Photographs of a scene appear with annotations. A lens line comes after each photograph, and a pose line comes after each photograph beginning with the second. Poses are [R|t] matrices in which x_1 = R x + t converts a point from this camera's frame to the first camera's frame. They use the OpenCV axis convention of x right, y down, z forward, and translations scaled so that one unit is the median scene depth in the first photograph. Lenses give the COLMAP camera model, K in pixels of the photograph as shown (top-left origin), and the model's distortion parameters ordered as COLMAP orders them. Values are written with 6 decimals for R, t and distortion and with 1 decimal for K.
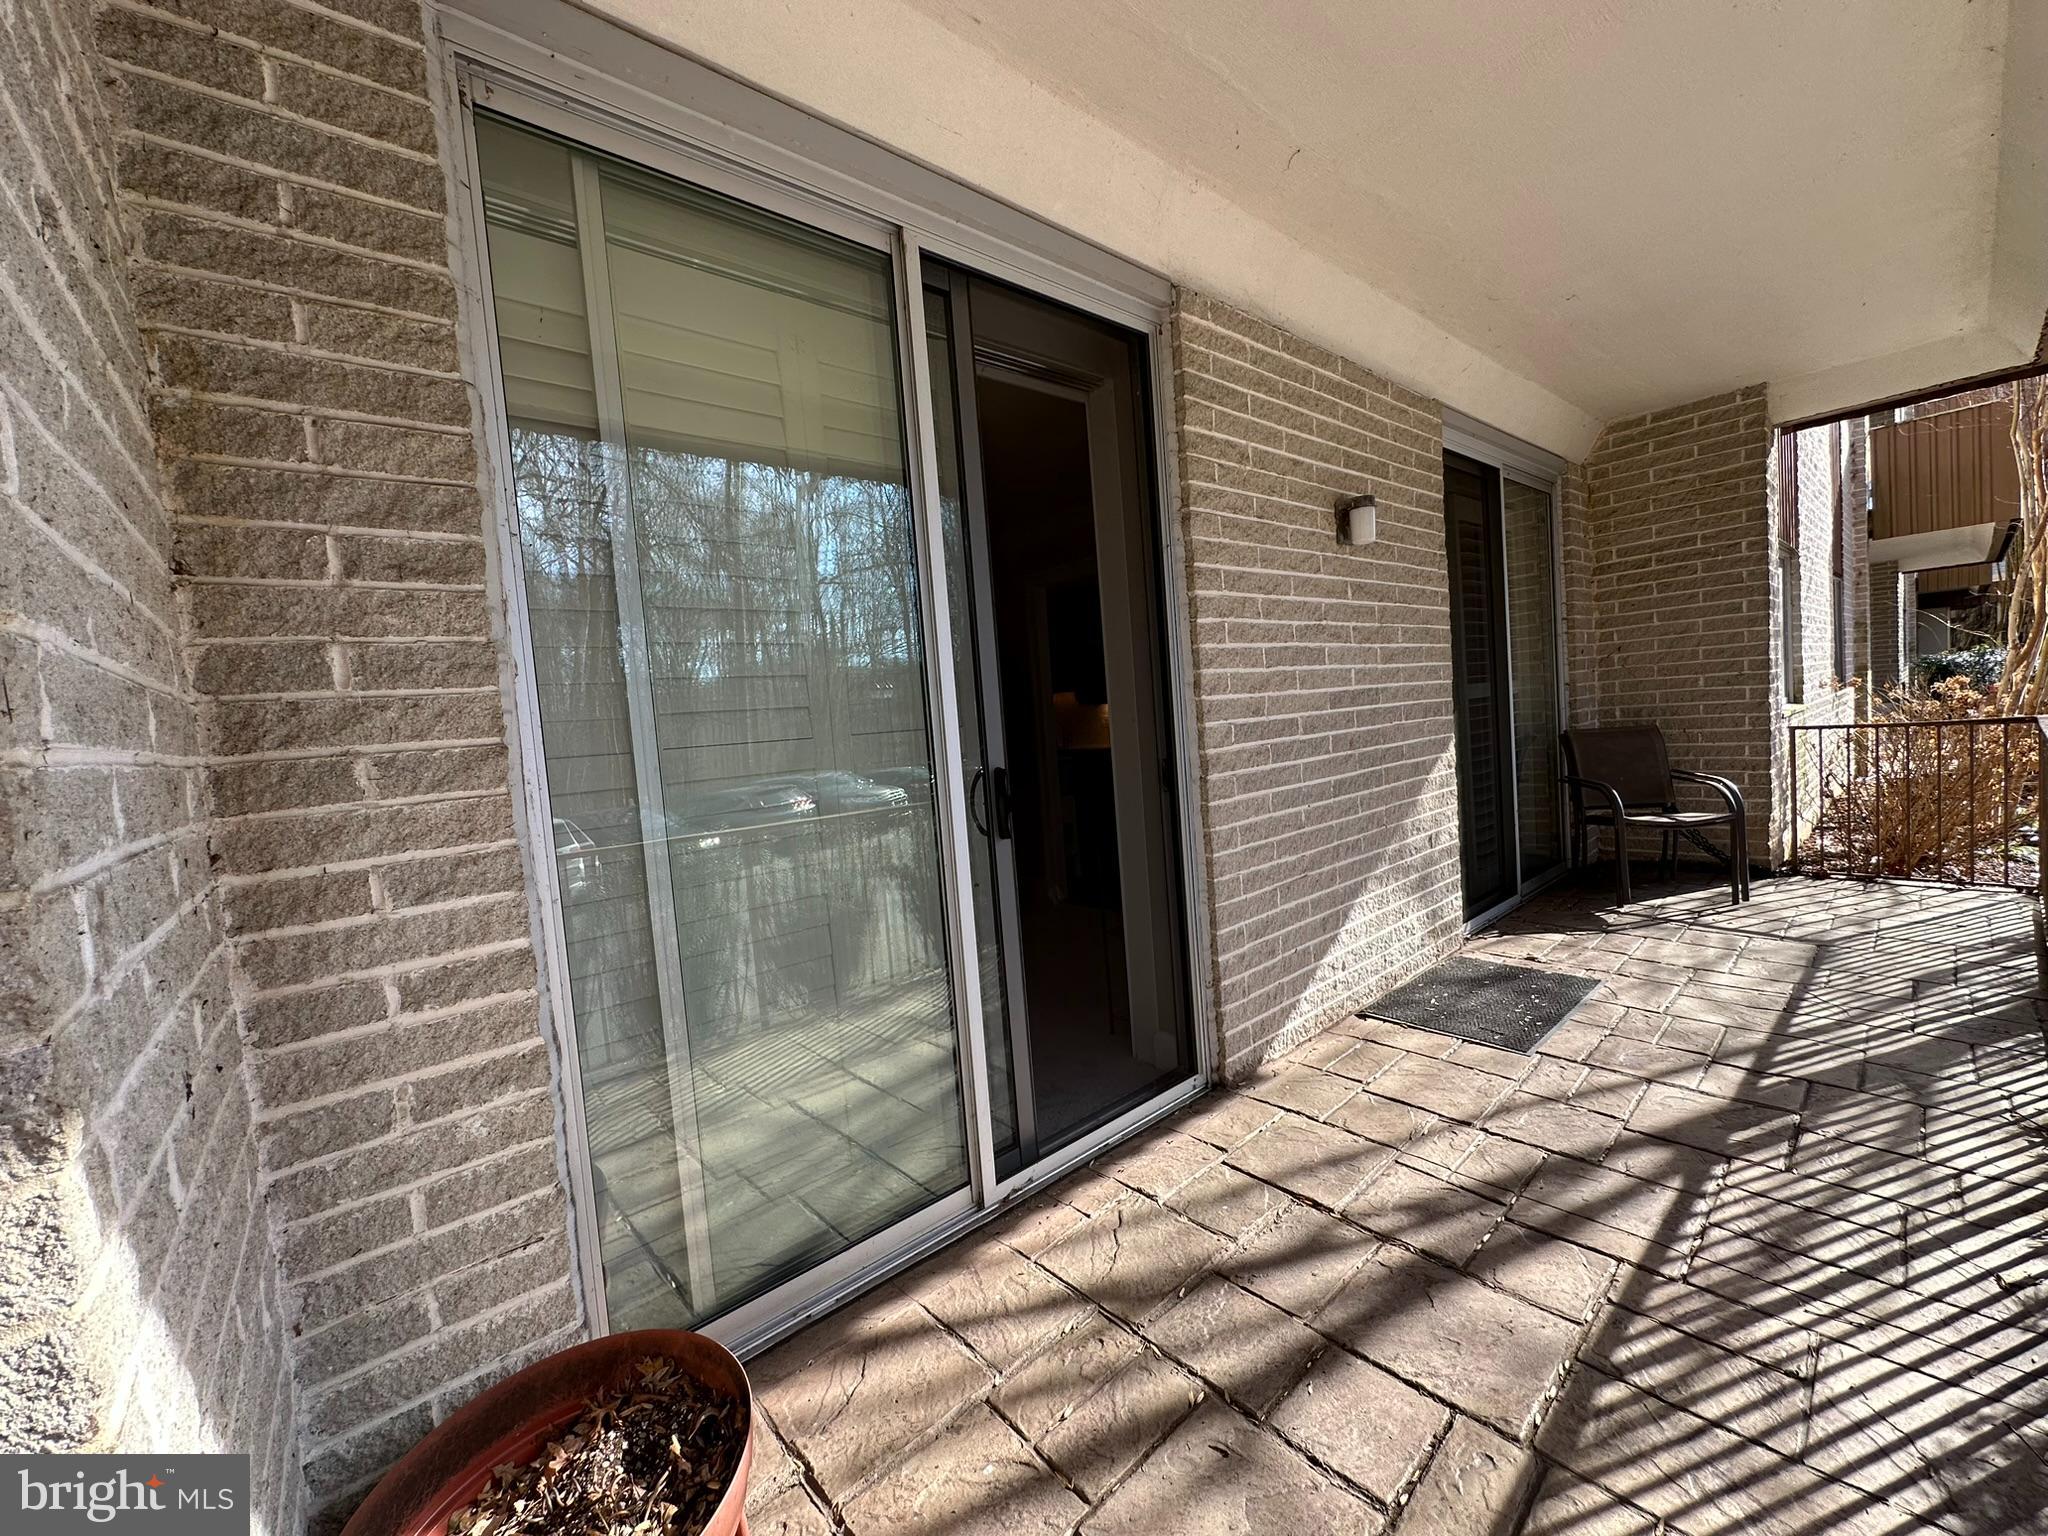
lens RADIAL K [[819.9, 0, 1024.0], [0, 819.9, 768.0], [0, 0, 1]] dist [-0.001558, 0.000111]
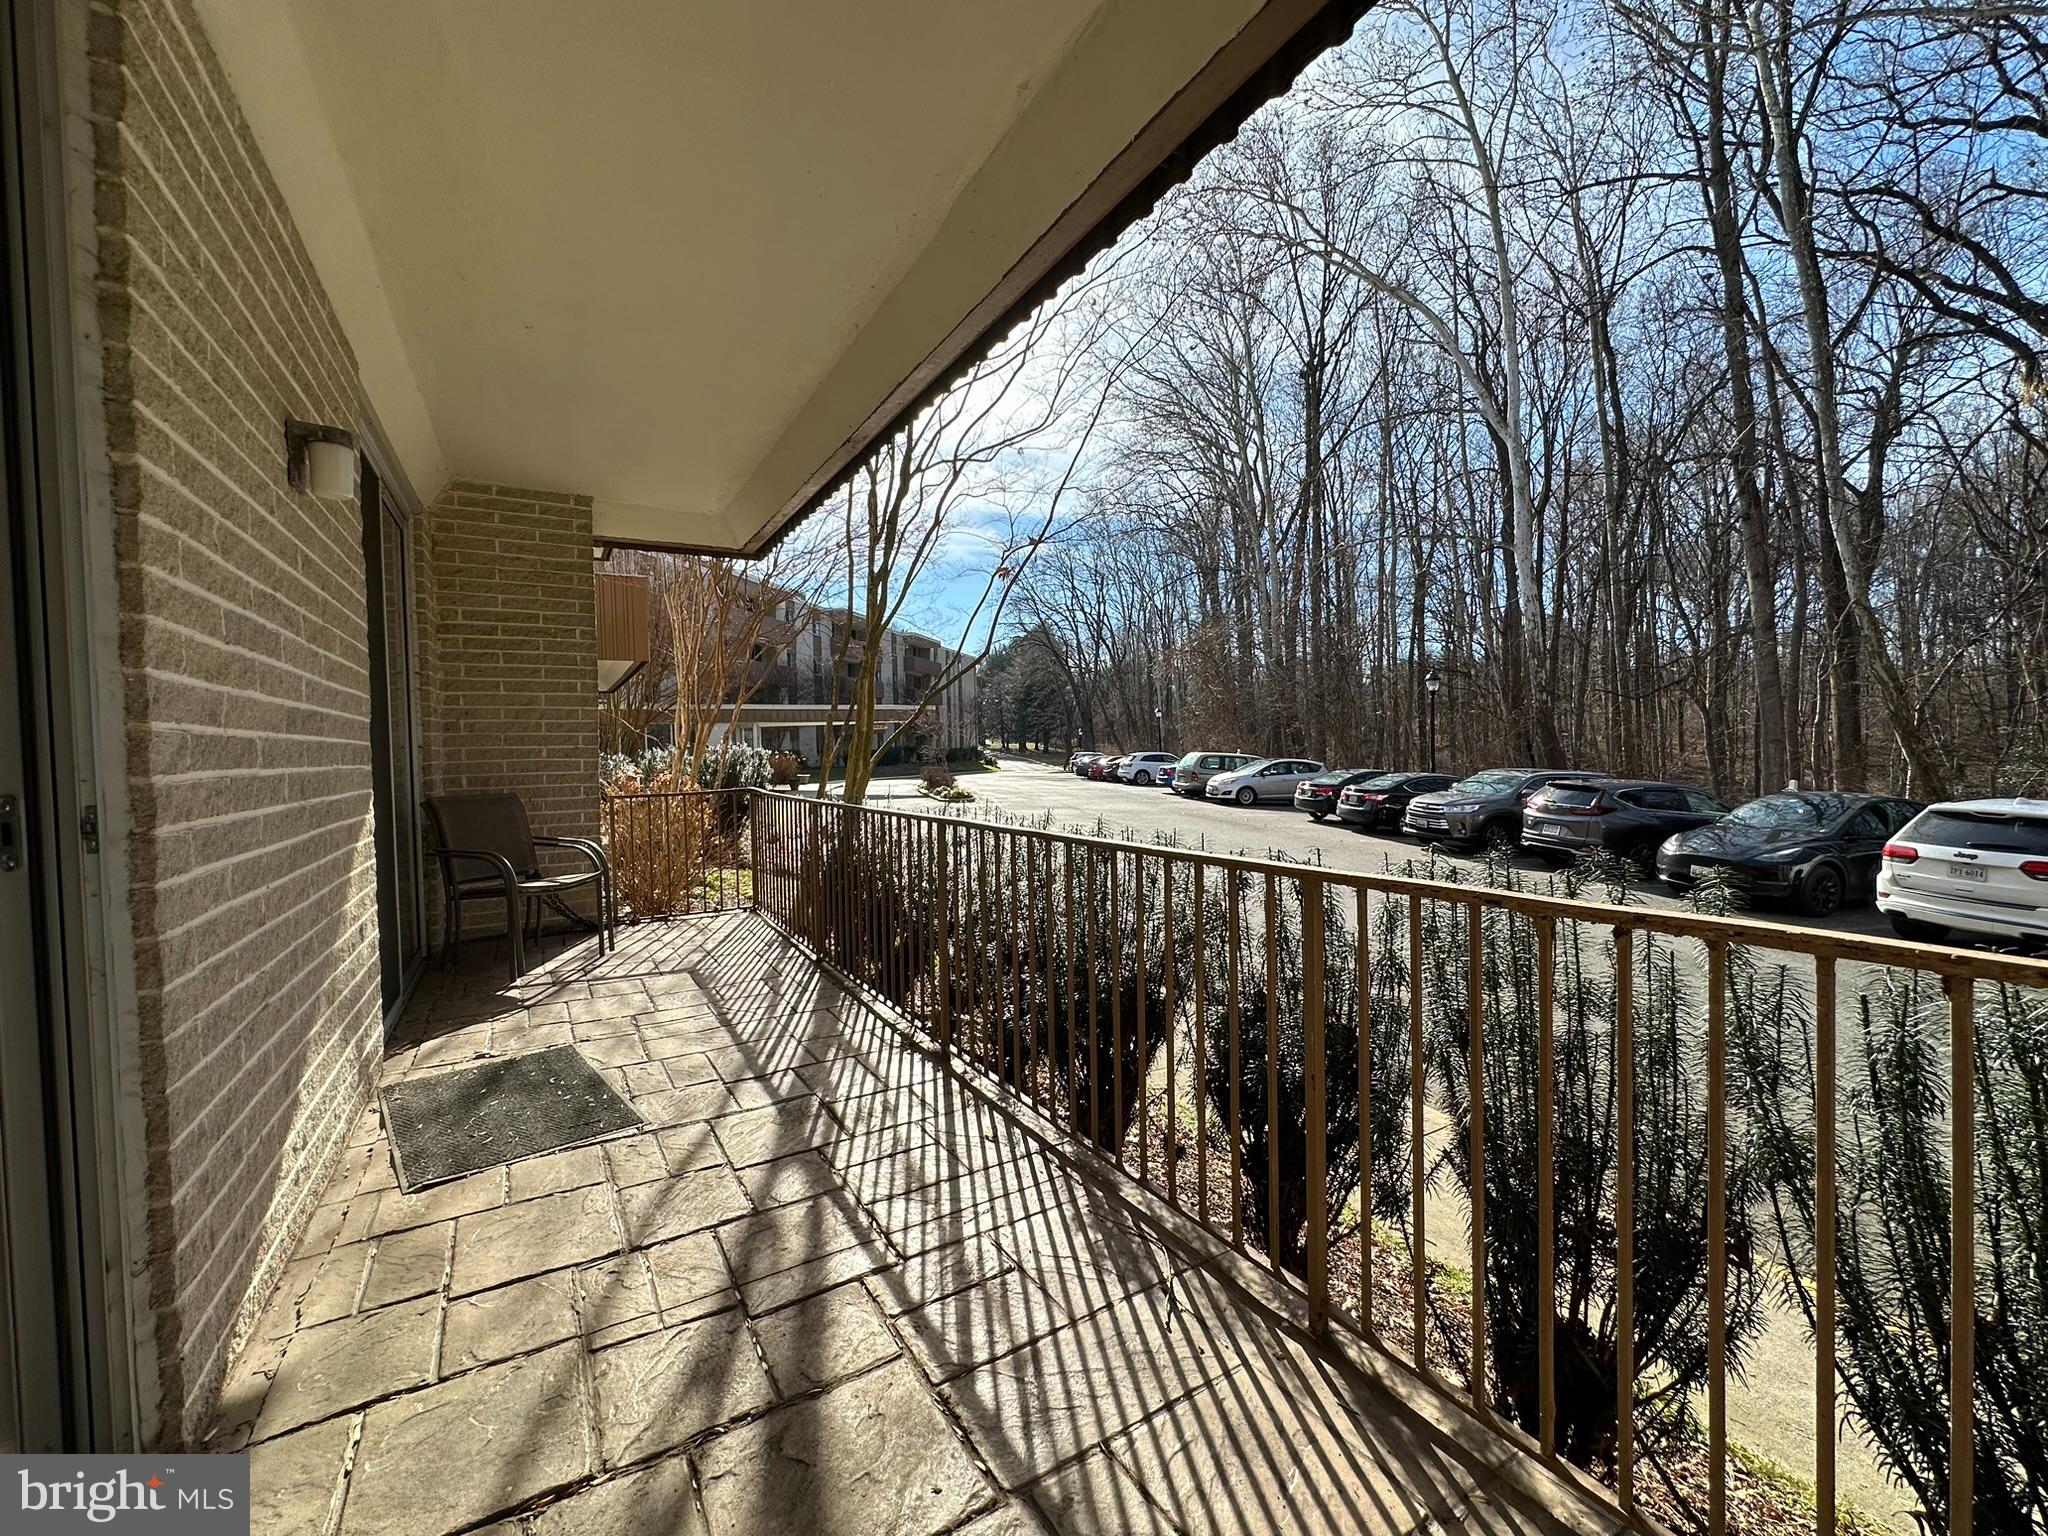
lens RADIAL K [[819.9, 0, 1024.0], [0, 819.9, 768.0], [0, 0, 1]] dist [-0.001558, 0.000111]
pose [[0.182380, 0.050339, 0.981939, -0.150507], [0.066568, 0.995765, -0.063412, 0.035305], [-0.980972, 0.076931, 0.178256, 0.351316]]
